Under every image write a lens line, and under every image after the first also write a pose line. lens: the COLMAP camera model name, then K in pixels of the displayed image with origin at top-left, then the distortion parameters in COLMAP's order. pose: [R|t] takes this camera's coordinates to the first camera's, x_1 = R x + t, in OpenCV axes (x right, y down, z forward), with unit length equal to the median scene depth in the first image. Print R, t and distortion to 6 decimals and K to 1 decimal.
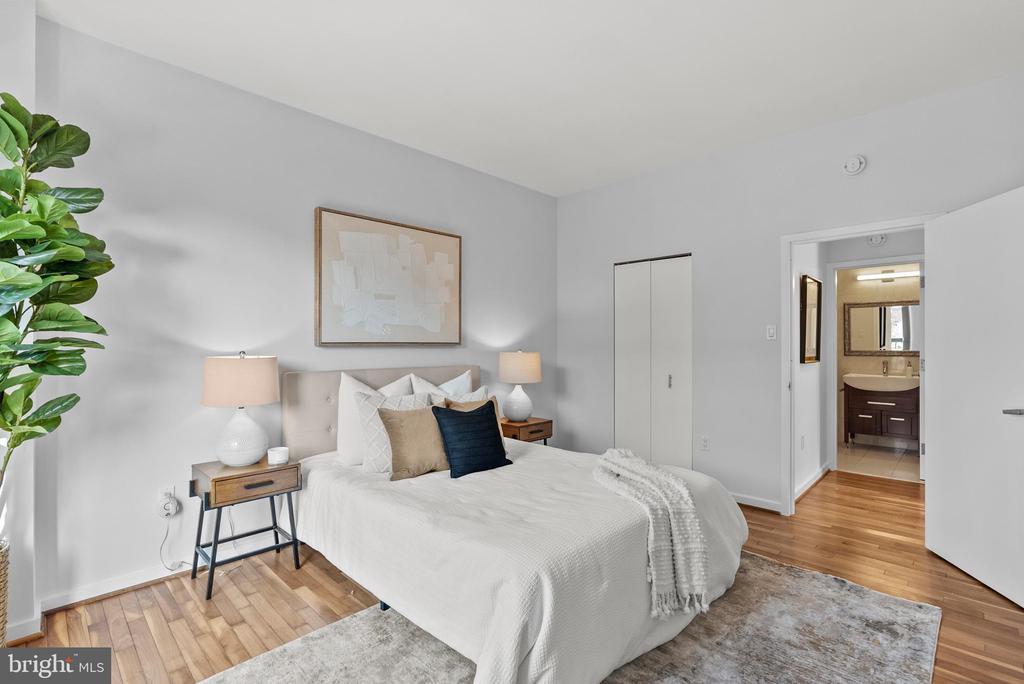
lens RADIAL K [[474.0, 0, 513.7], [0, 474.0, 350.5], [0, 0, 1]] dist [0.000717, 0.000097]
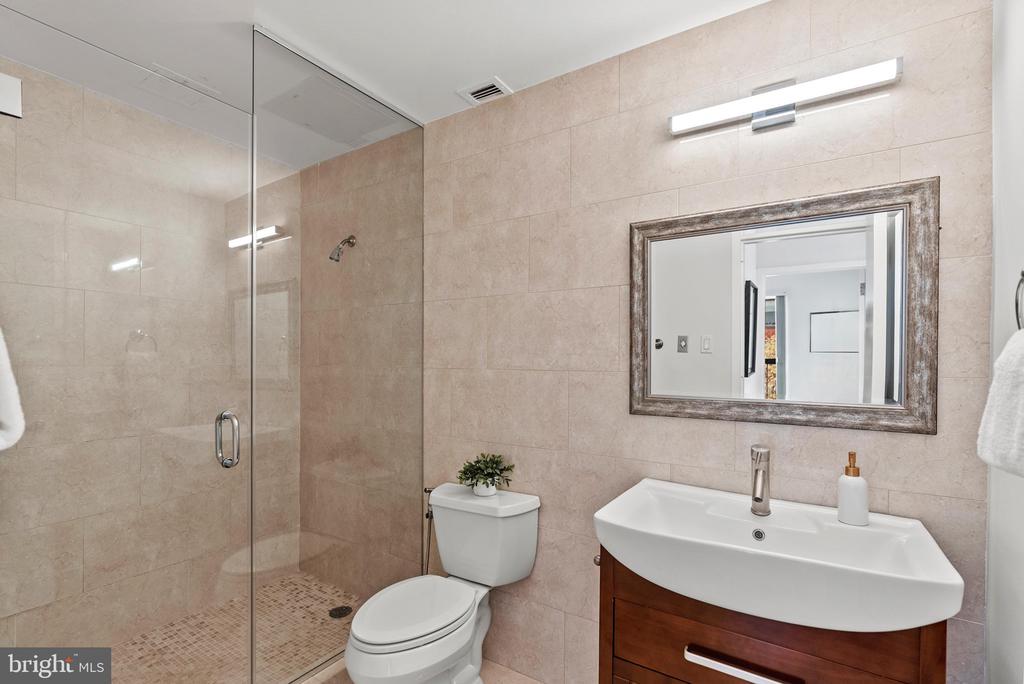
lens RADIAL K [[474.0, 0, 513.7], [0, 474.0, 350.5], [0, 0, 1]] dist [0.000717, 0.000097]
pose [[0.979091, 0.014955, 0.202870, 0.585672], [-0.014124, 0.999885, -0.005543, -0.023983], [-0.202930, 0.002562, 0.979190, 0.756817]]
